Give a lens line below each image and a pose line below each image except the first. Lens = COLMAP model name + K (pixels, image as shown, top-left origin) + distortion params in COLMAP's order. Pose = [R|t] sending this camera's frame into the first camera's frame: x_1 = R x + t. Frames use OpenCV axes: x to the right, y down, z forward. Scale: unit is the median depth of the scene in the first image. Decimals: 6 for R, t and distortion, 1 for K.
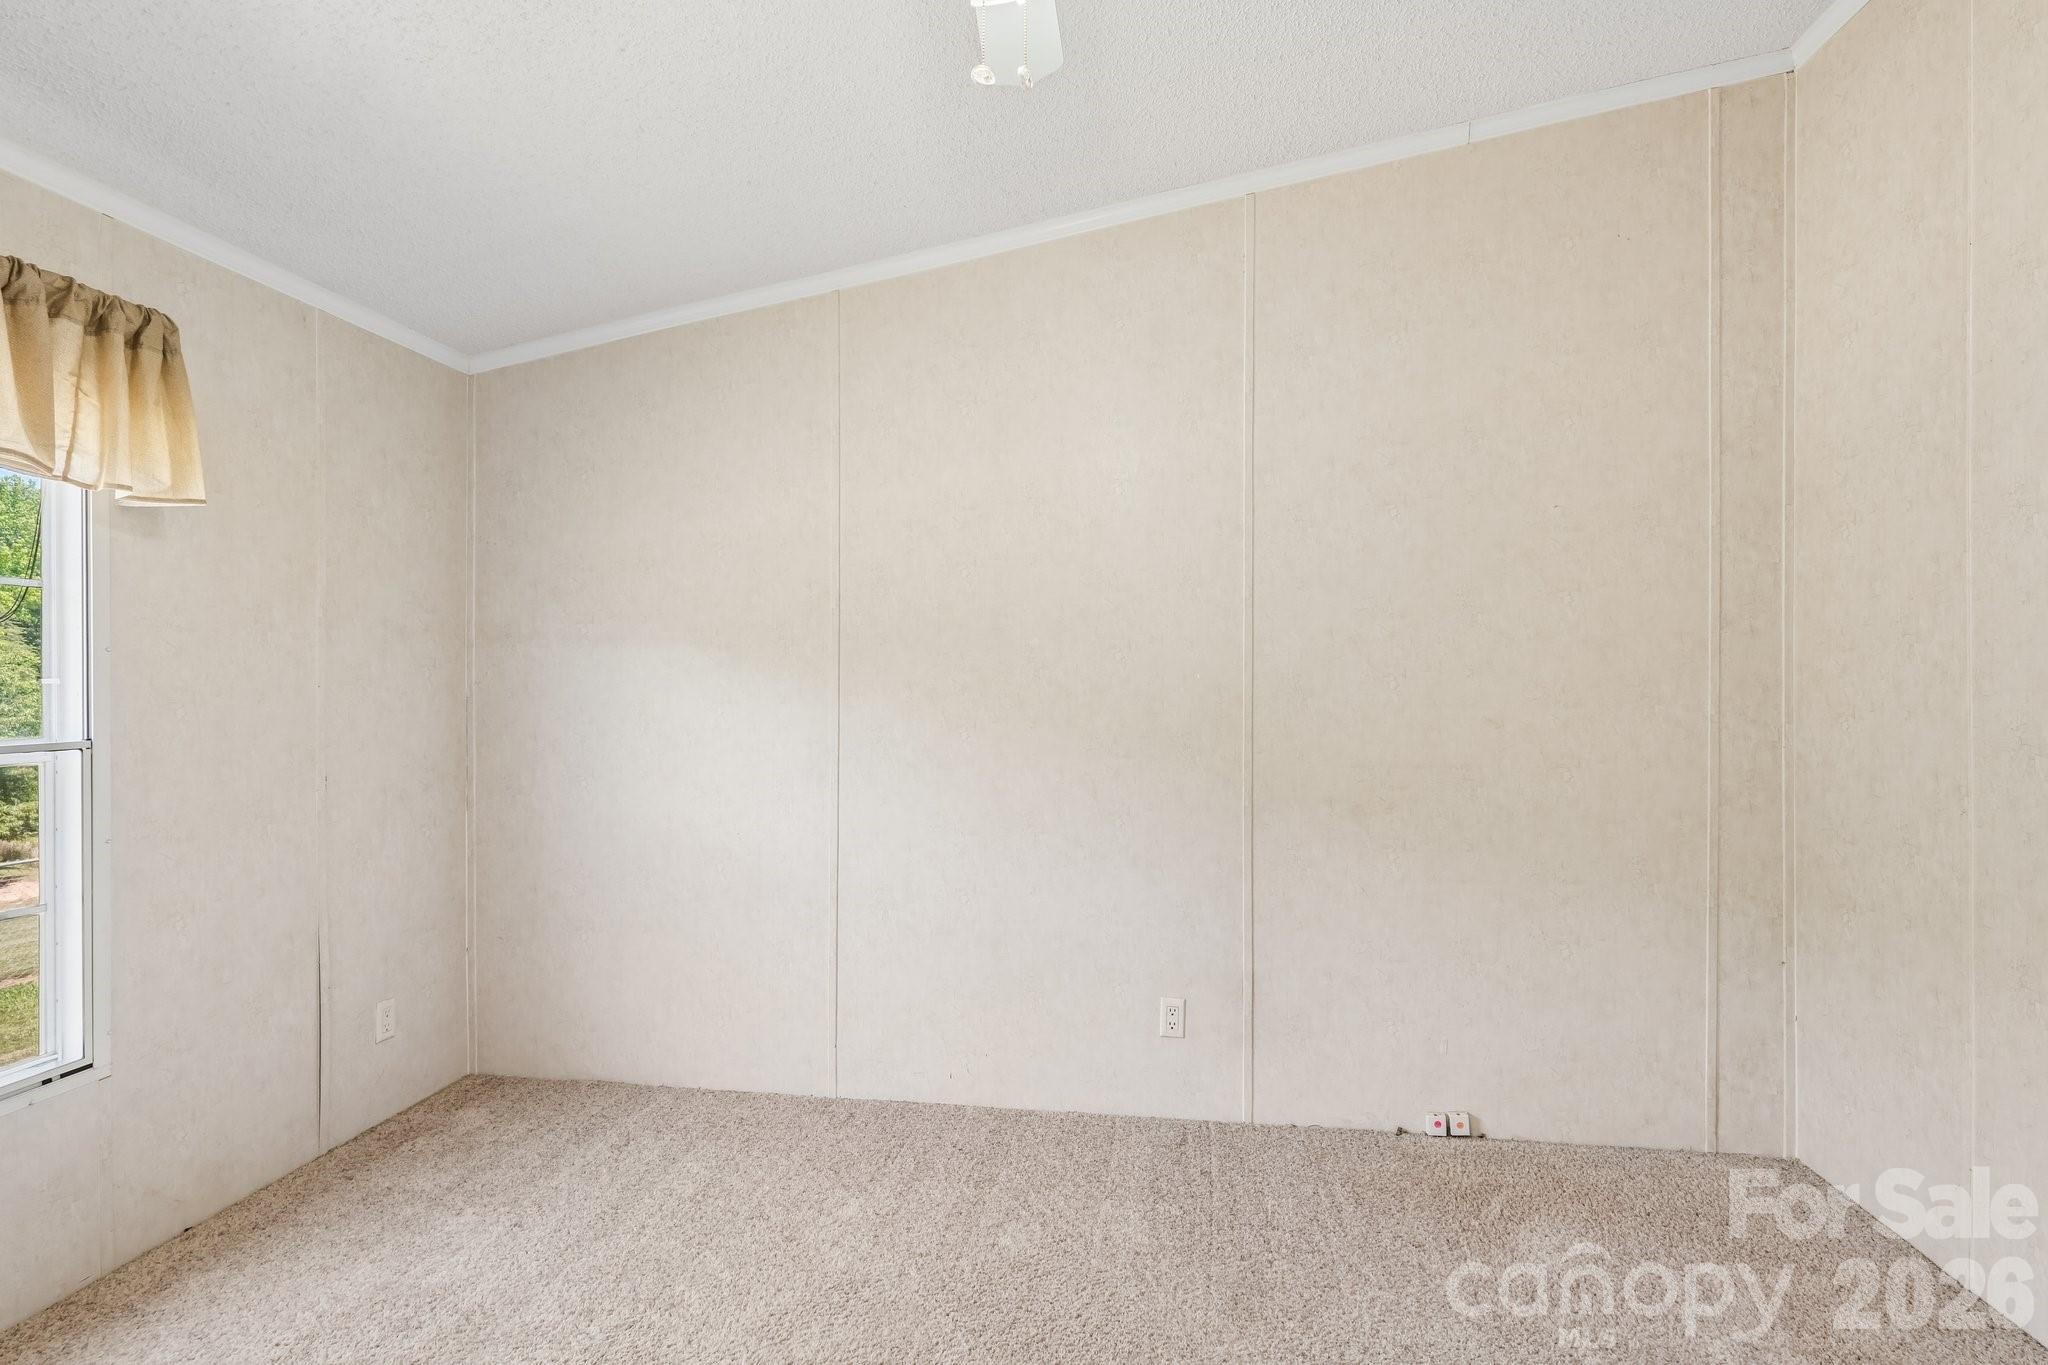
lens RADIAL K [[1008.8, 0, 1024.0], [0, 1008.8, 682.5], [0, 0, 1]] dist [0.001422, 0.000977]
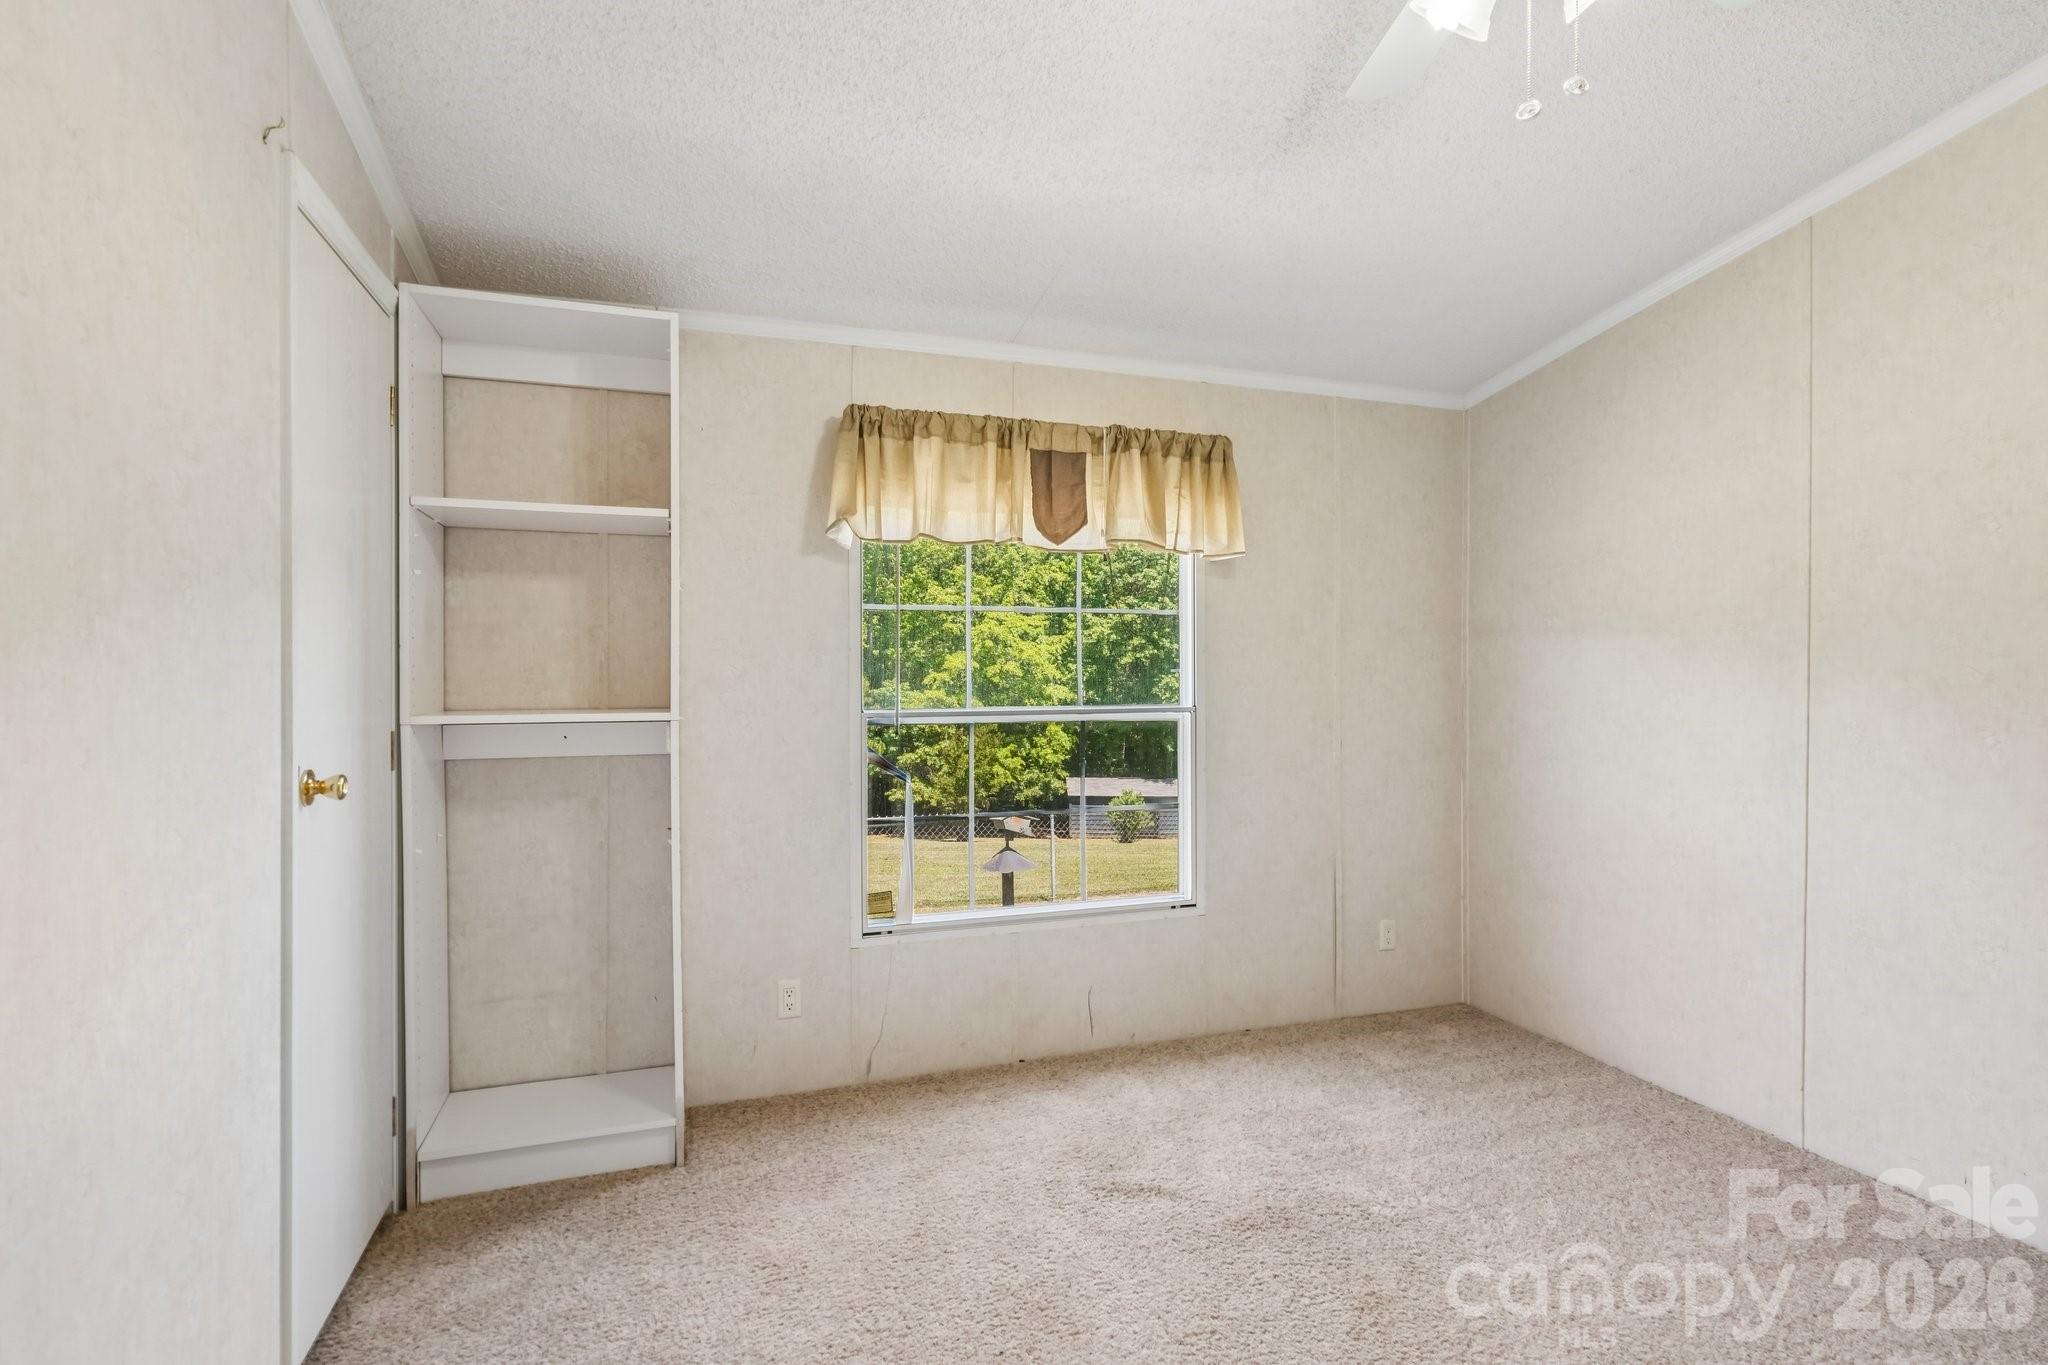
lens RADIAL K [[977.8, 0, 1014.3], [0, 977.8, 674.9], [0, 0, 1]] dist [-0.004224, 0.000430]
pose [[0.458907, 0.002837, -0.888480, 0.288523], [-0.000198, 0.999995, 0.003091, 0.001068], [0.888484, -0.001243, 0.458905, 0.011890]]
